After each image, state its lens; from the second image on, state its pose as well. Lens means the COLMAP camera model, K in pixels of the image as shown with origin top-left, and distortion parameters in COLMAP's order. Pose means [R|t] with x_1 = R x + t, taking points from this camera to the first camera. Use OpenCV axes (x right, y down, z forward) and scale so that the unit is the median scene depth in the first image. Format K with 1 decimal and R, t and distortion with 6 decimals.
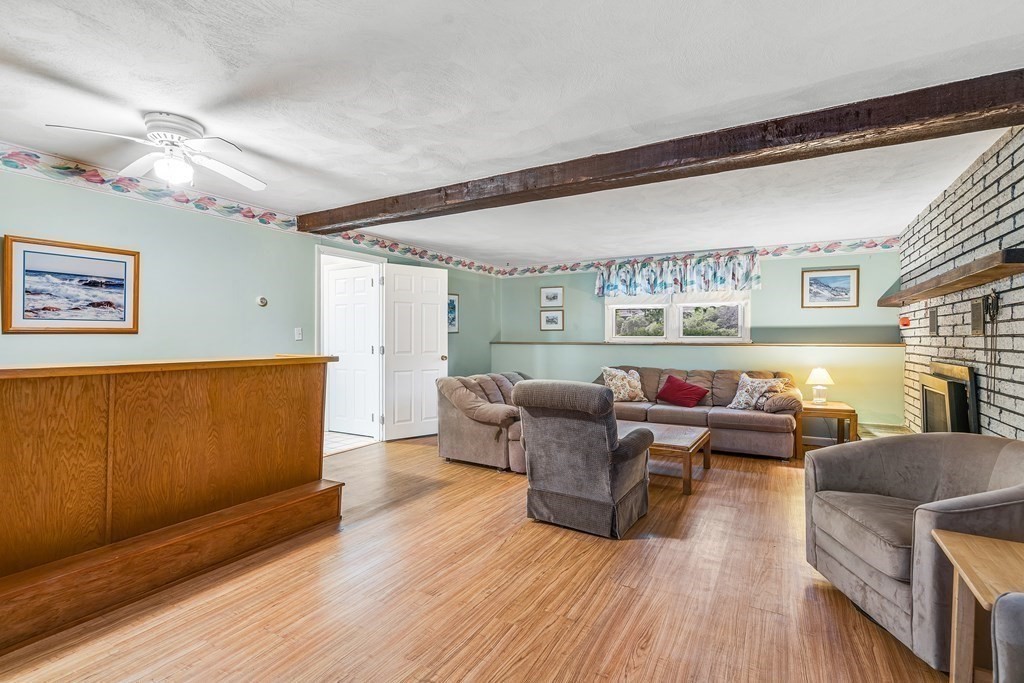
lens RADIAL K [[483.5, 0, 516.0], [0, 483.5, 337.8], [0, 0, 1]] dist [-0.004718, 0.000916]
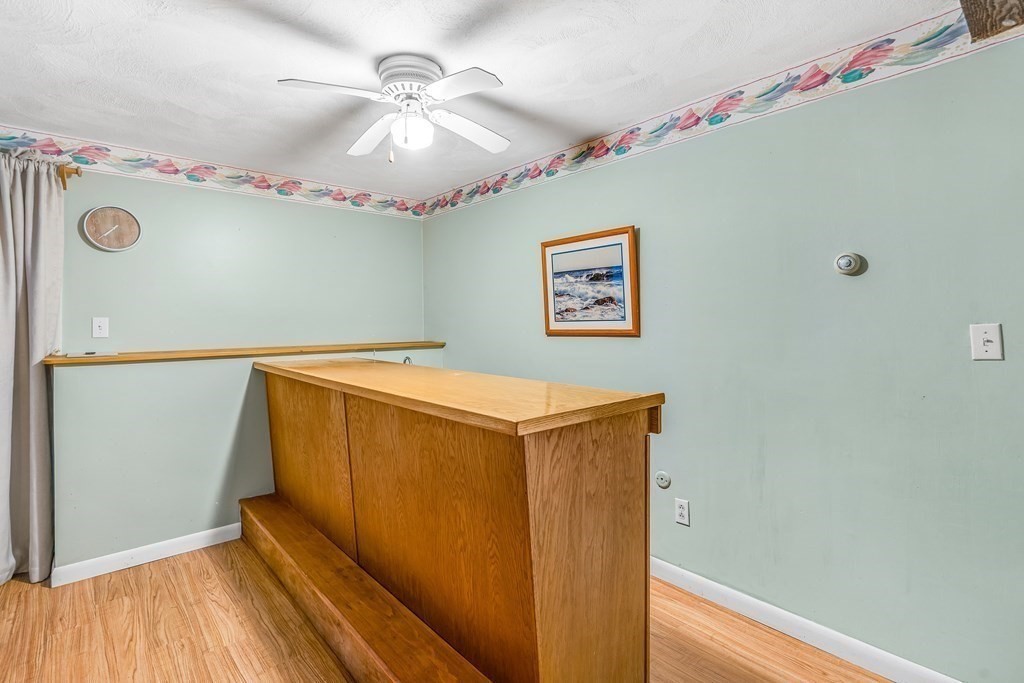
lens RADIAL K [[483.5, 0, 515.5], [0, 483.5, 322.1], [0, 0, 1]] dist [-0.004718, 0.000916]
pose [[-0.324040, 0.005751, -0.946026, -0.018407], [0.009908, 0.999947, 0.002685, -0.023725], [0.945991, -0.008503, -0.324080, 0.719322]]
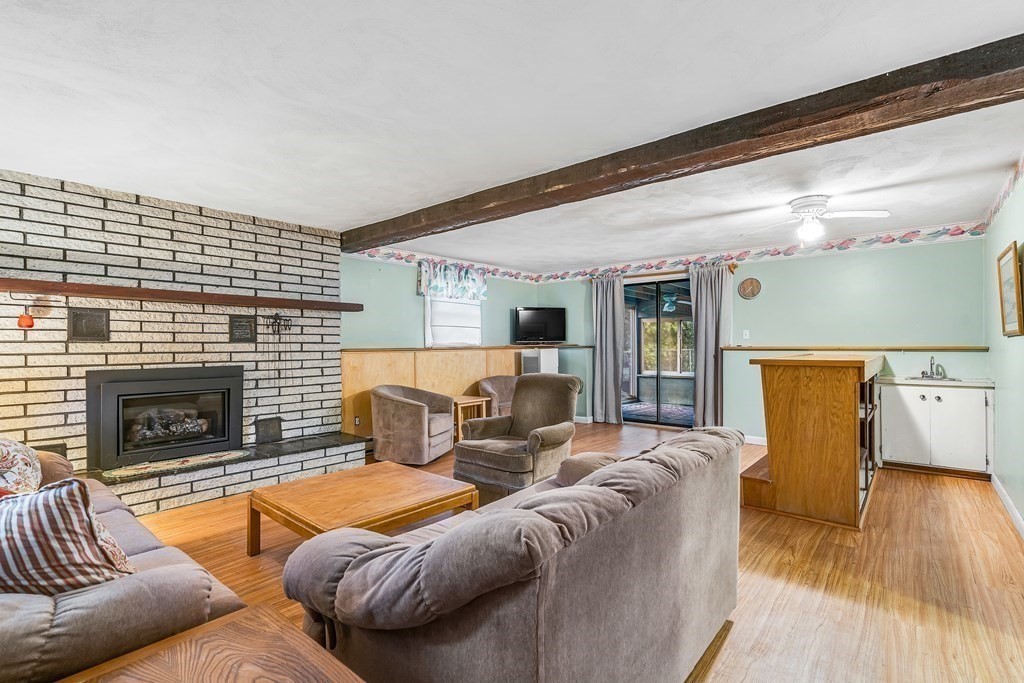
lens RADIAL K [[483.5, 0, 515.5], [0, 483.5, 344.3], [0, 0, 1]] dist [-0.004718, 0.000916]
pose [[-0.983878, 0.002803, 0.178821, -0.036065], [0.002126, 0.999990, -0.003976, 0.004287], [-0.178830, -0.003532, -0.983874, 1.319991]]
